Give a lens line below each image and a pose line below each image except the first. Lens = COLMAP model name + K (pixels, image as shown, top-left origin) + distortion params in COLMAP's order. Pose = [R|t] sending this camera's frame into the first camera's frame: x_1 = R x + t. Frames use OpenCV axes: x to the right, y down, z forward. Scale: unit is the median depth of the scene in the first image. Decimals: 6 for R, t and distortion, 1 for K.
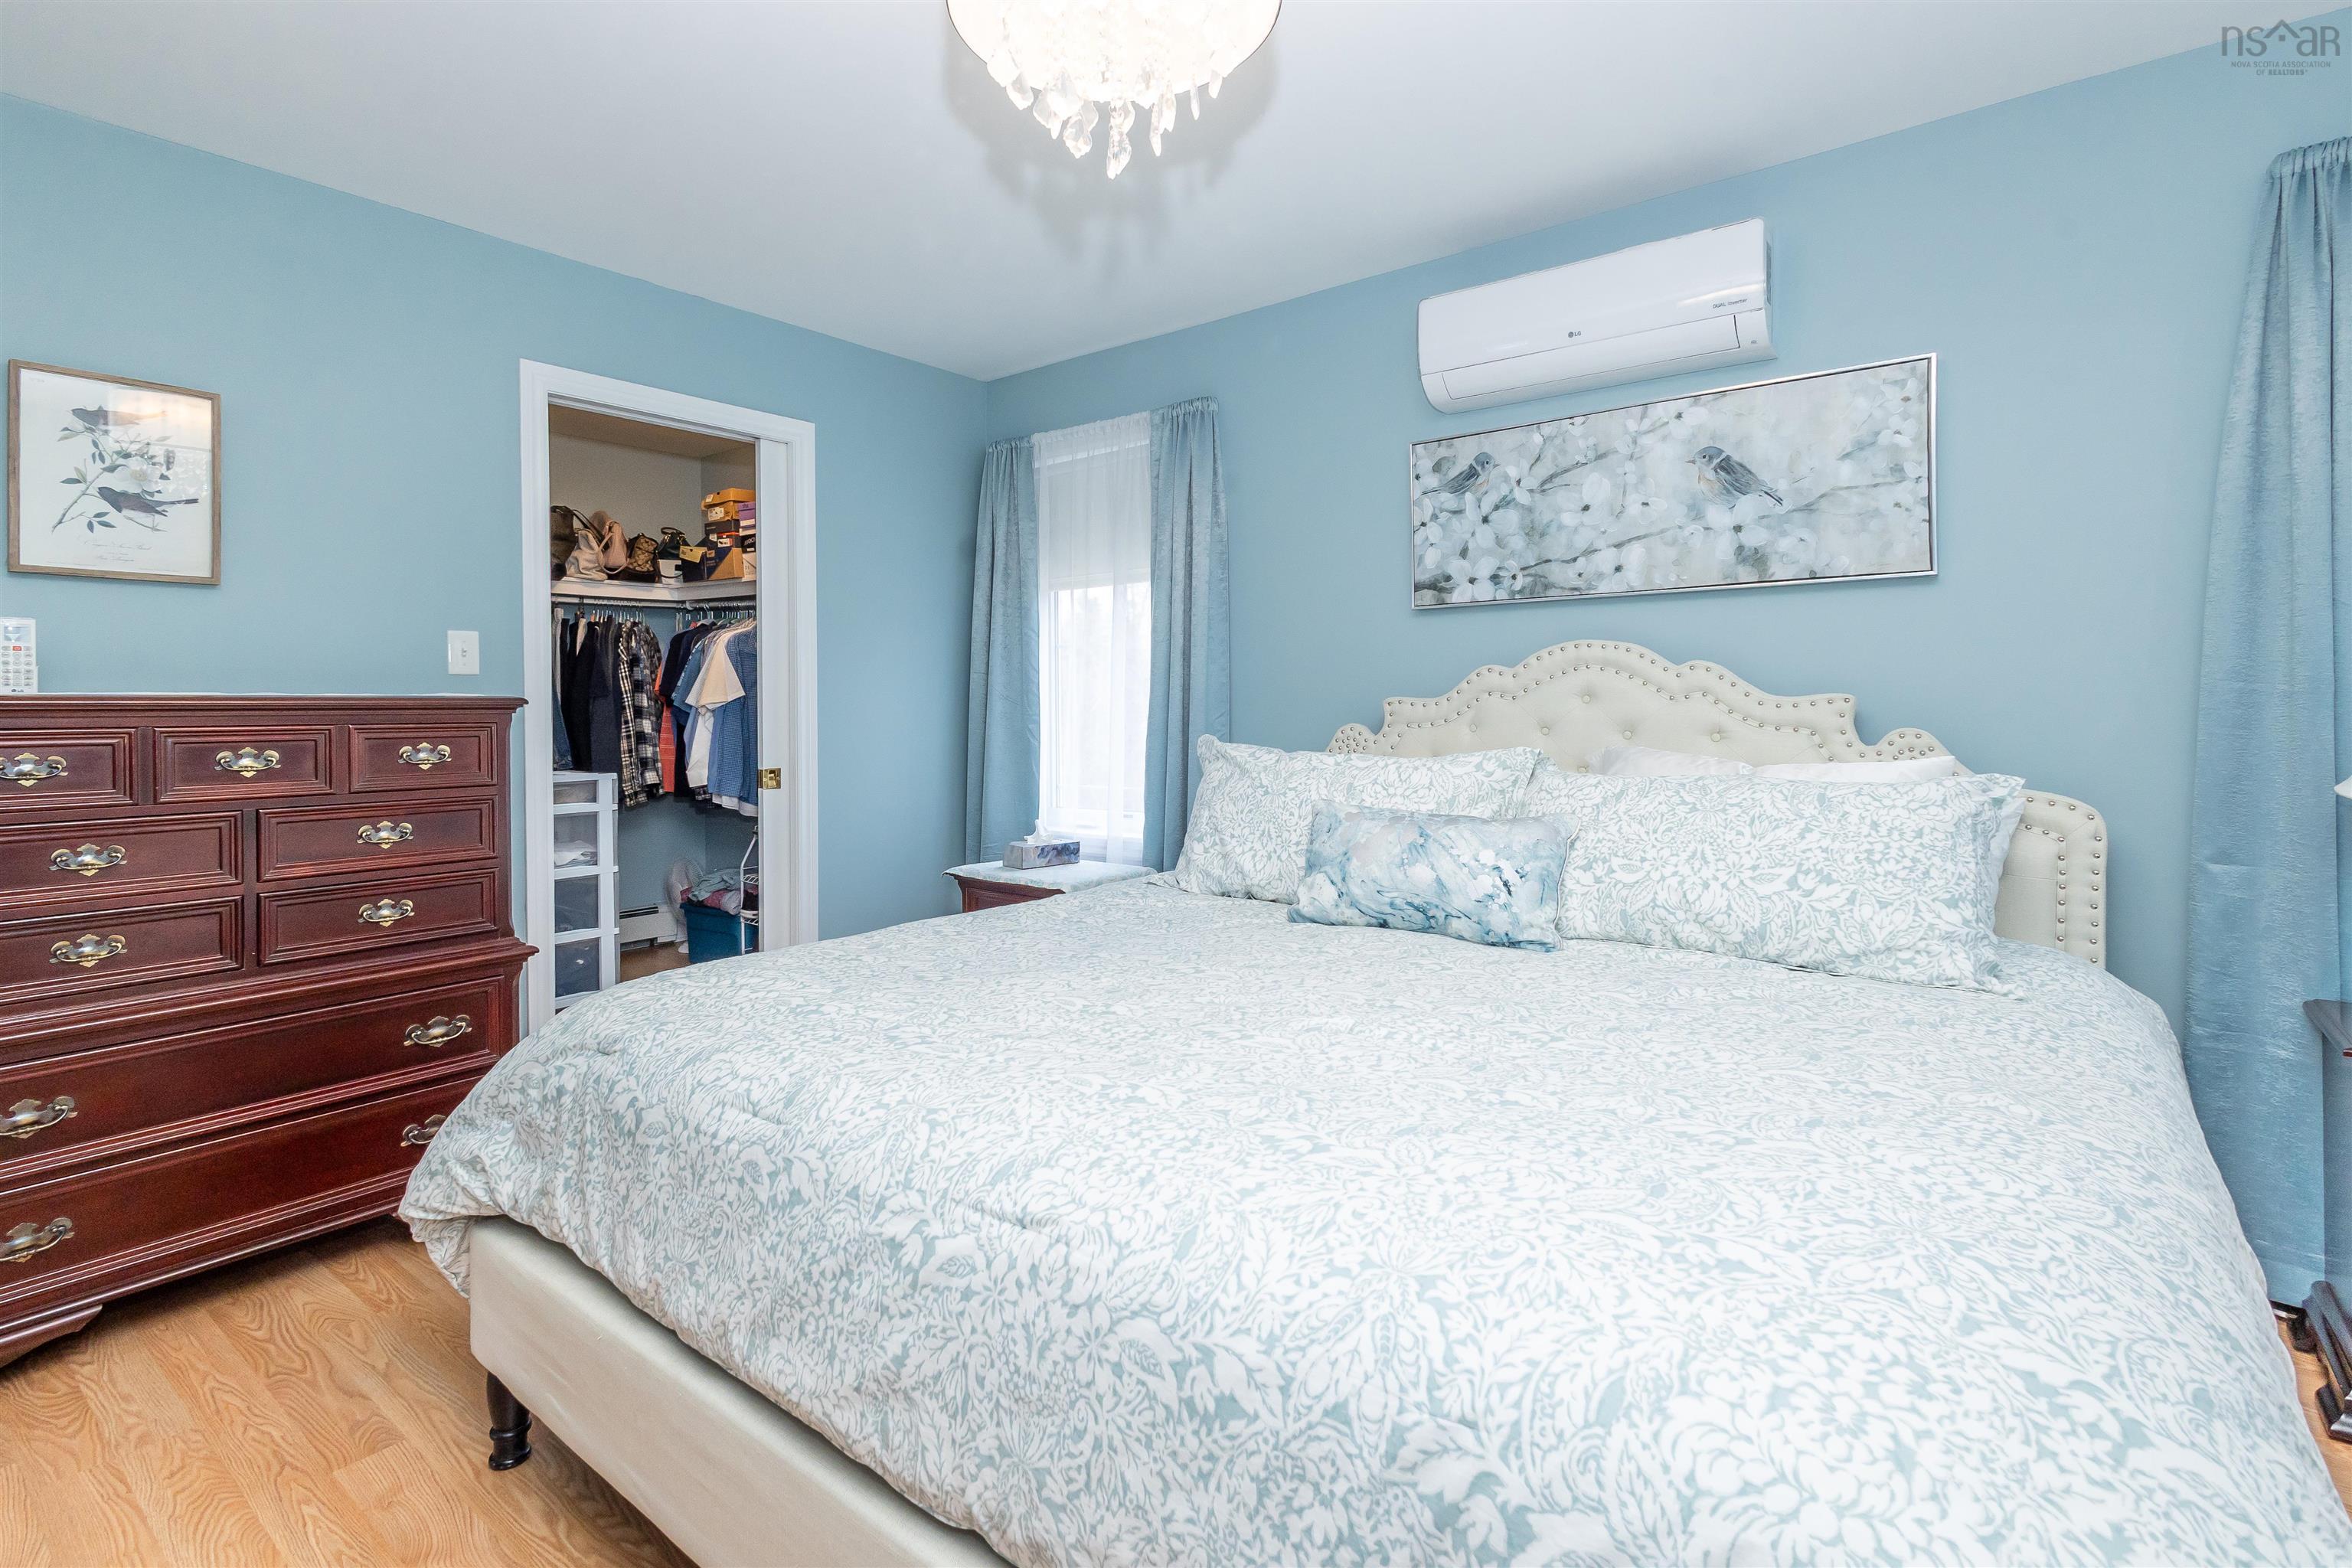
lens RADIAL K [[1110.8, 0, 1171.2], [0, 1110.8, 708.2], [0, 0, 1]] dist [0.010536, -0.000340]
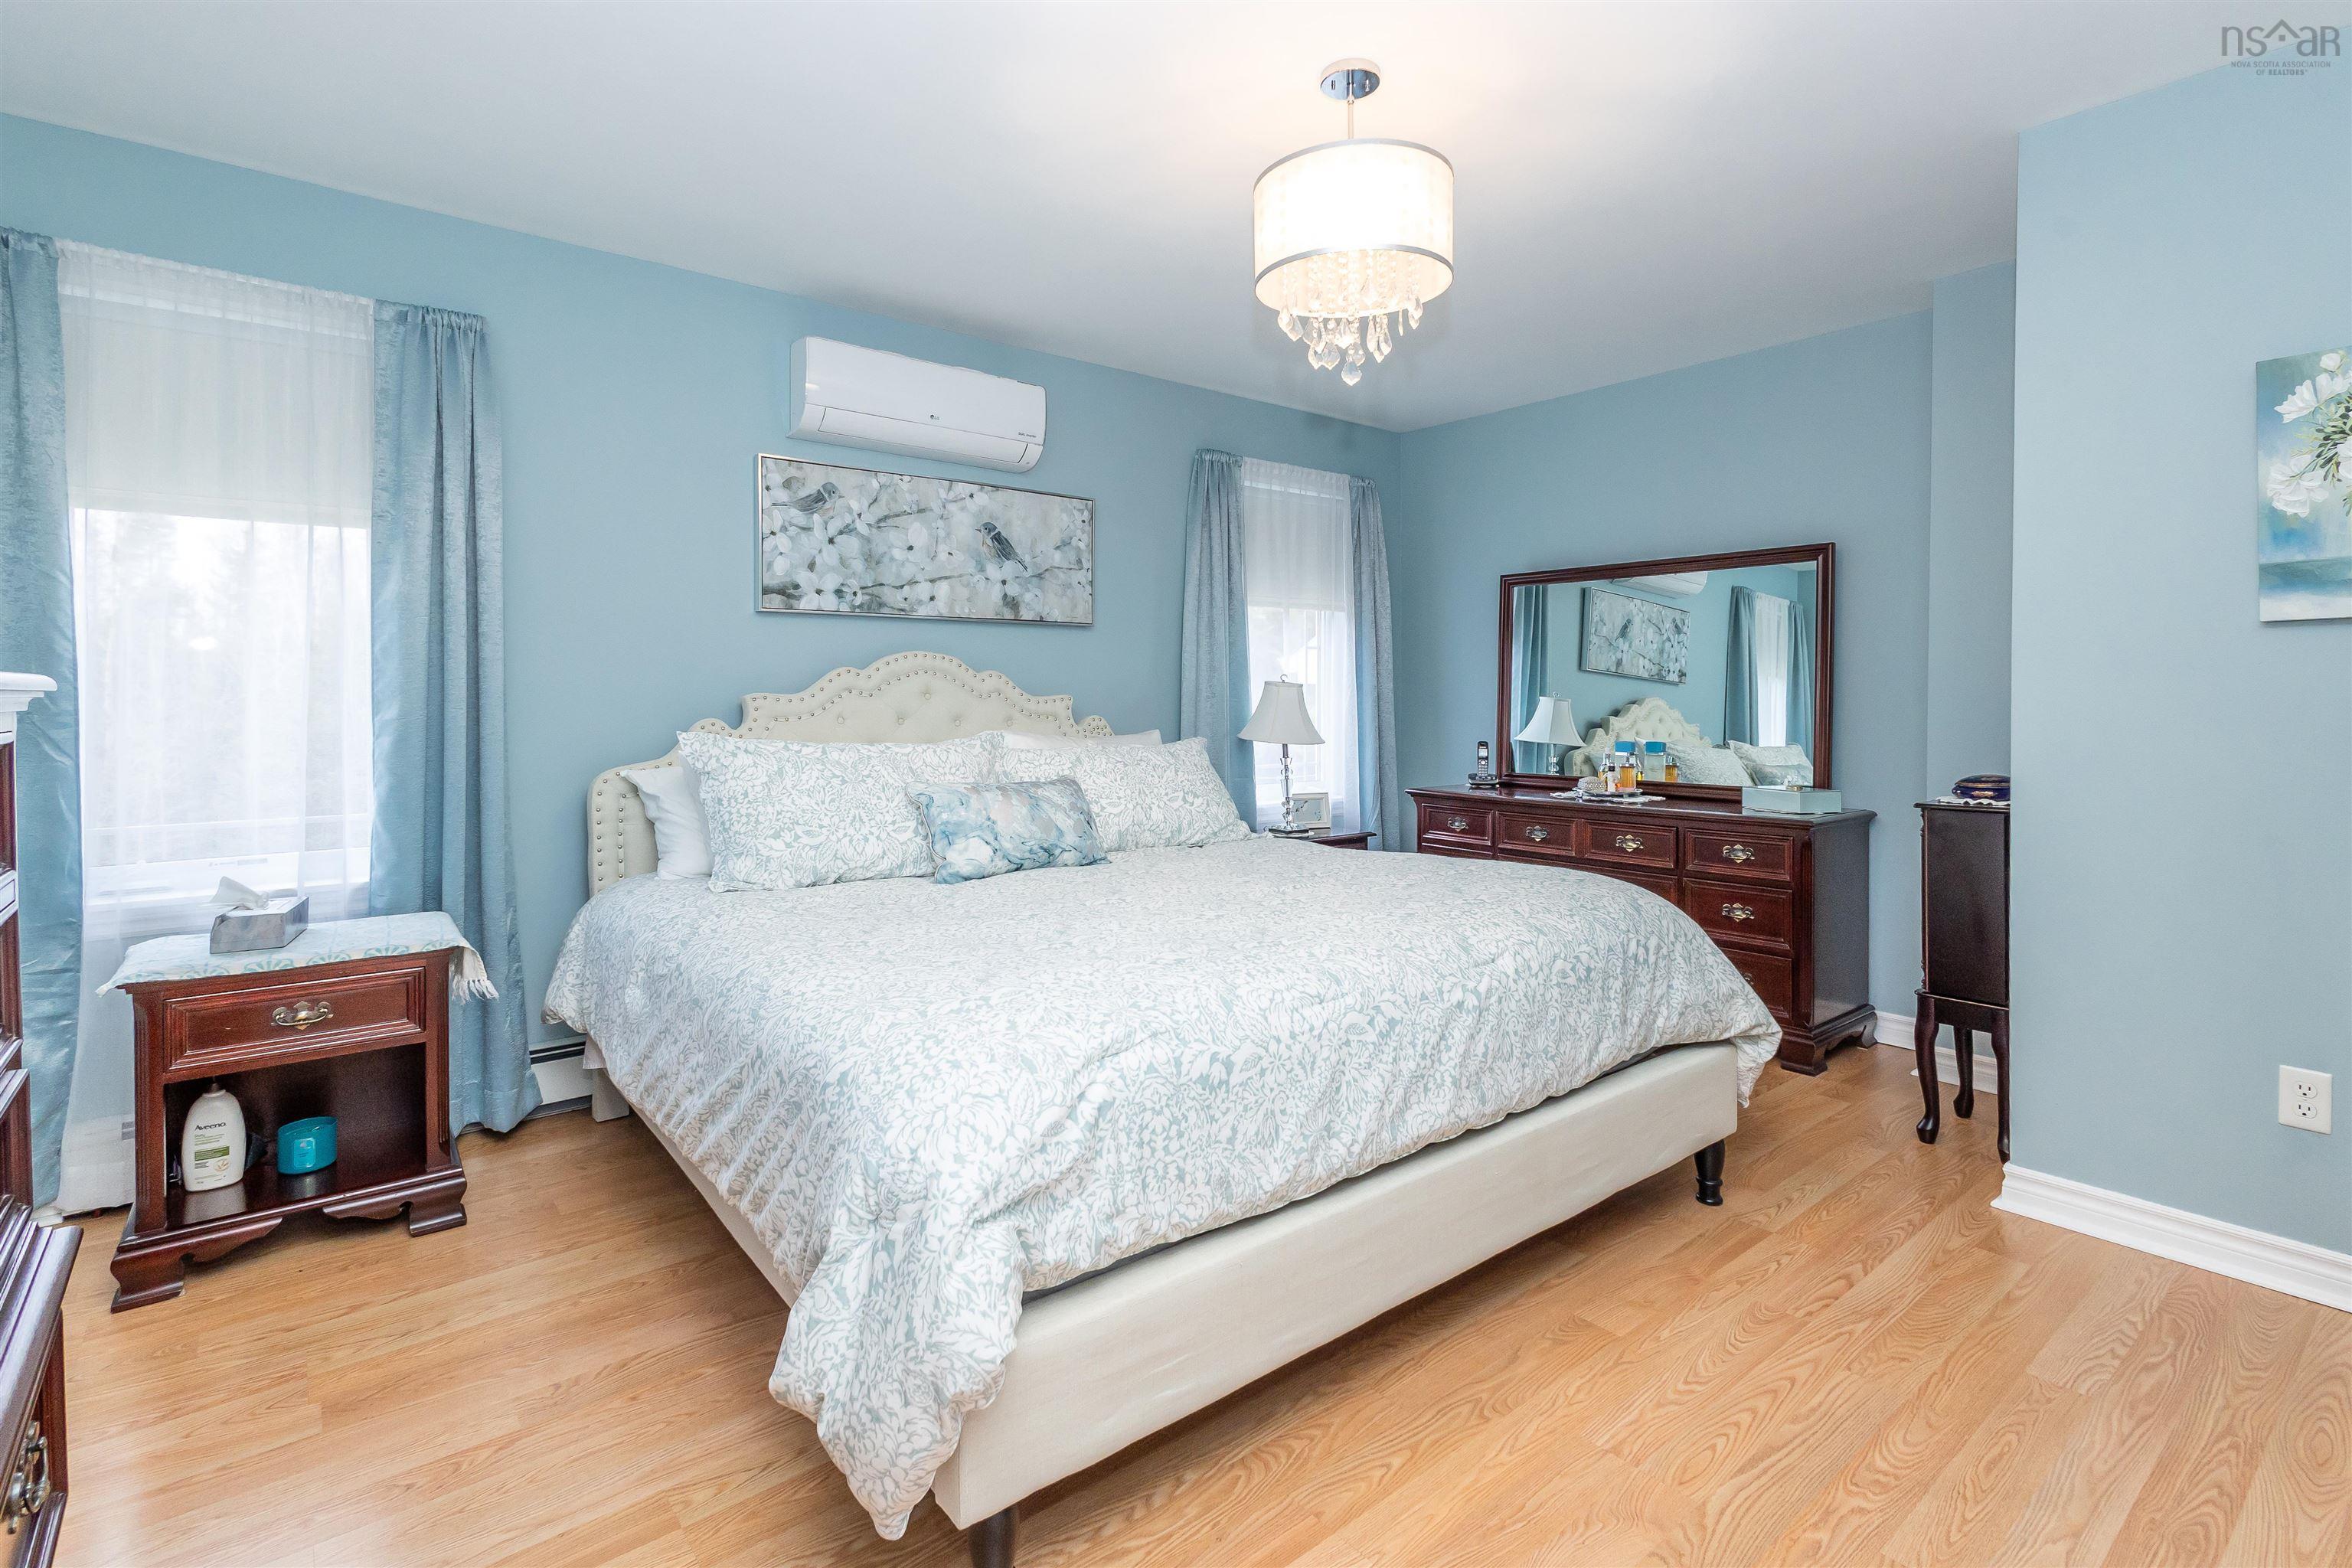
lens RADIAL K [[1110.8, 0, 1181.8], [0, 1110.8, 712.2], [0, 0, 1]] dist [0.010536, -0.000340]
pose [[0.215468, -0.006016, 0.976492, -0.822284], [0.001639, 0.999982, 0.005799, 0.003158], [-0.976510, 0.000351, 0.215474, 0.418996]]
